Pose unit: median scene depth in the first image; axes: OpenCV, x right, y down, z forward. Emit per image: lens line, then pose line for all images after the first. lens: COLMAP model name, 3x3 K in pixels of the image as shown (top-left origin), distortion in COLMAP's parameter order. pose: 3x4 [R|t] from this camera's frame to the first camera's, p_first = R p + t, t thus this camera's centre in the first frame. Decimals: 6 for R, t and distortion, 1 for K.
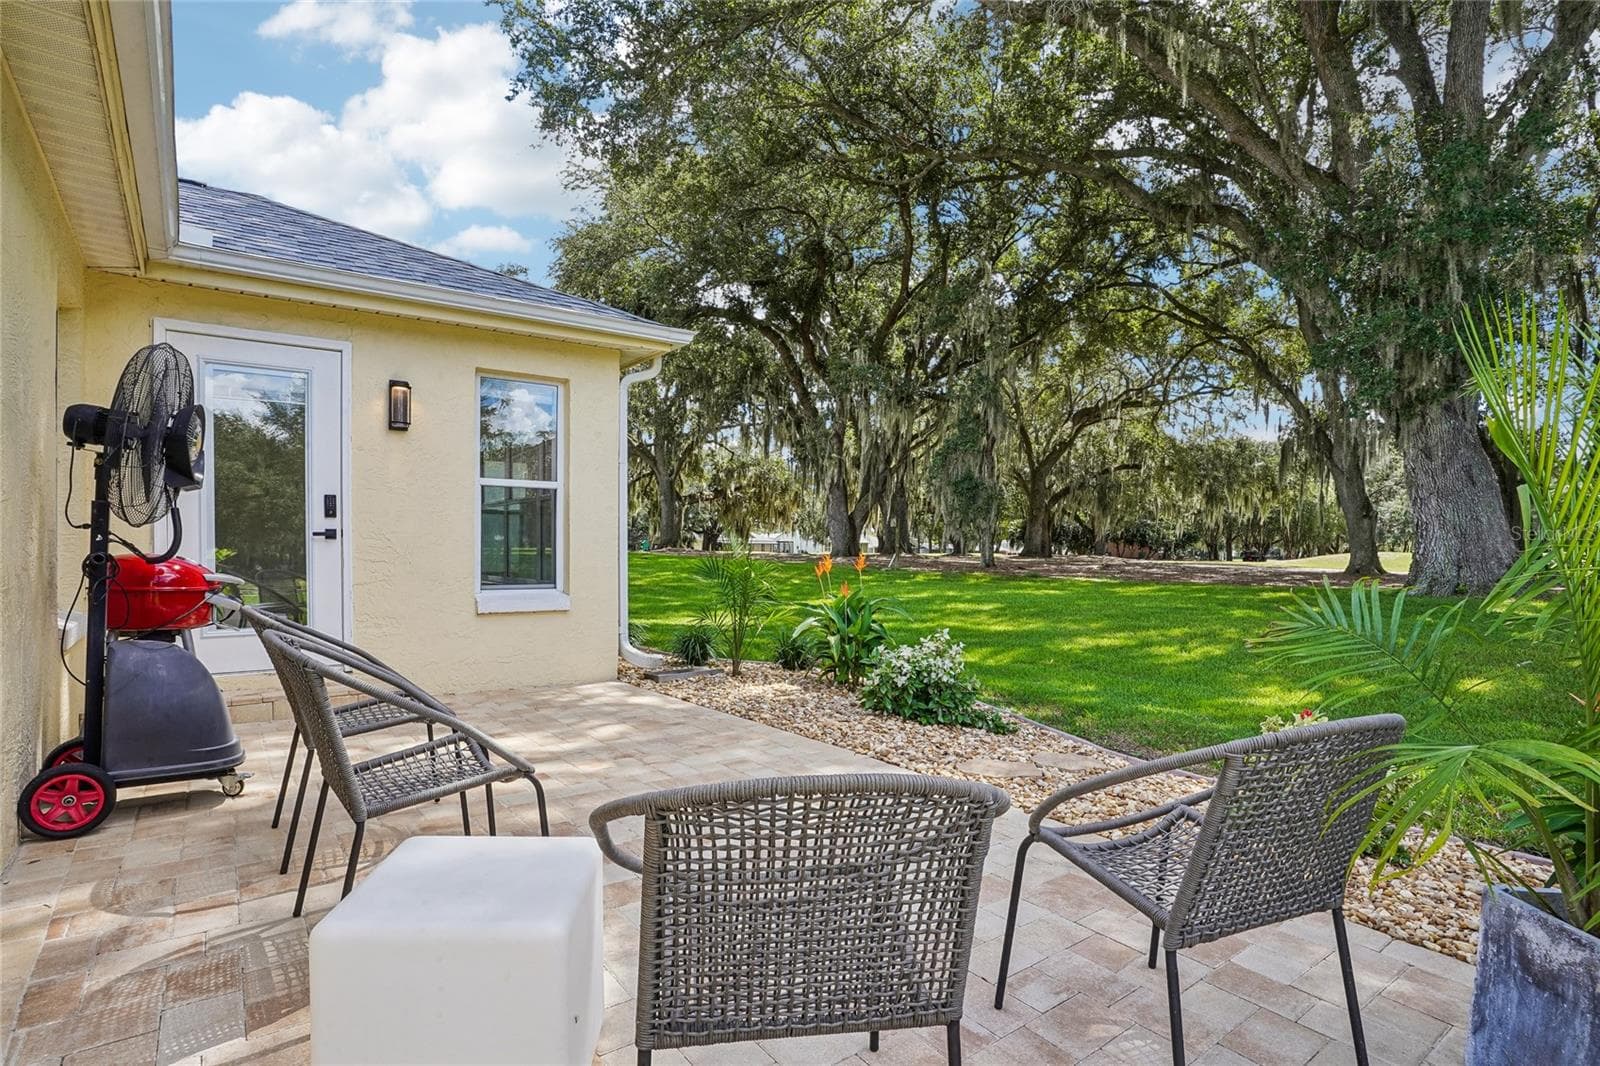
lens RADIAL K [[819.5, 0, 797.0], [0, 819.5, 580.3], [0, 0, 1]] dist [-0.044925, 0.000726]
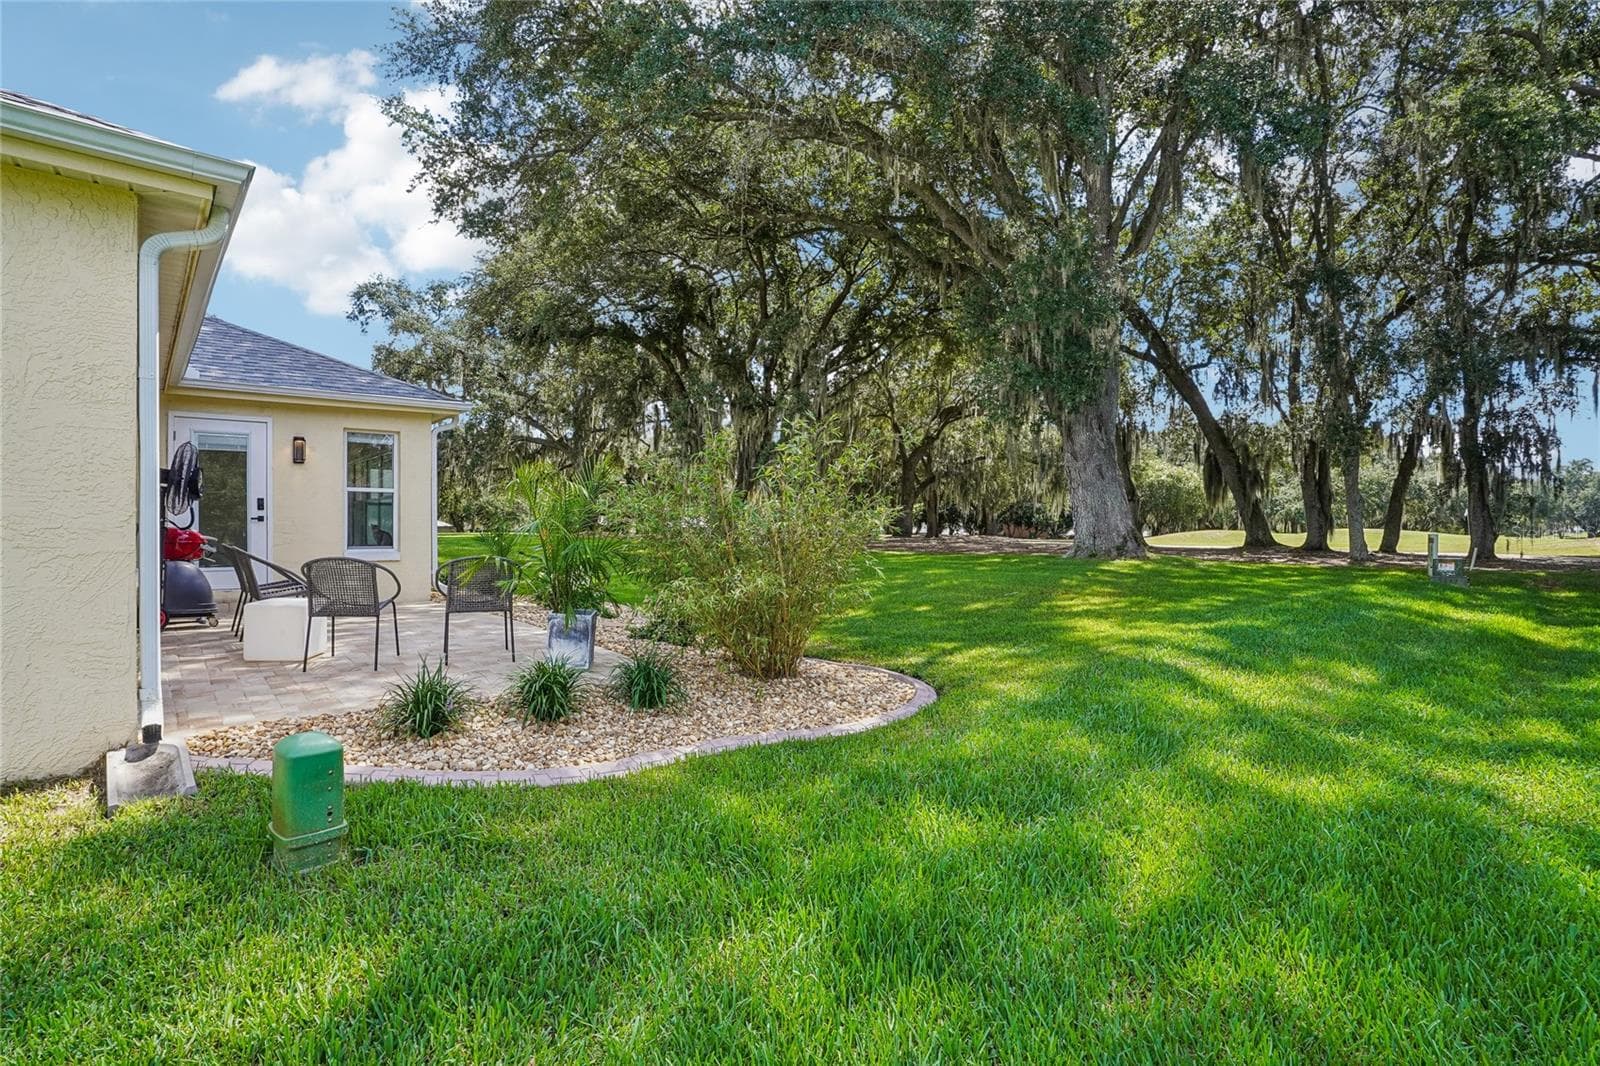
lens RADIAL K [[777.3, 0, 800.0], [0, 777.3, 533.0], [0, 0, 1]] dist [-0.053245, -0.000086]
pose [[0.996028, -0.009600, 0.088519, 0.463629], [0.012944, 0.999221, -0.037284, 0.051818], [-0.088092, 0.038282, 0.995376, -0.773753]]
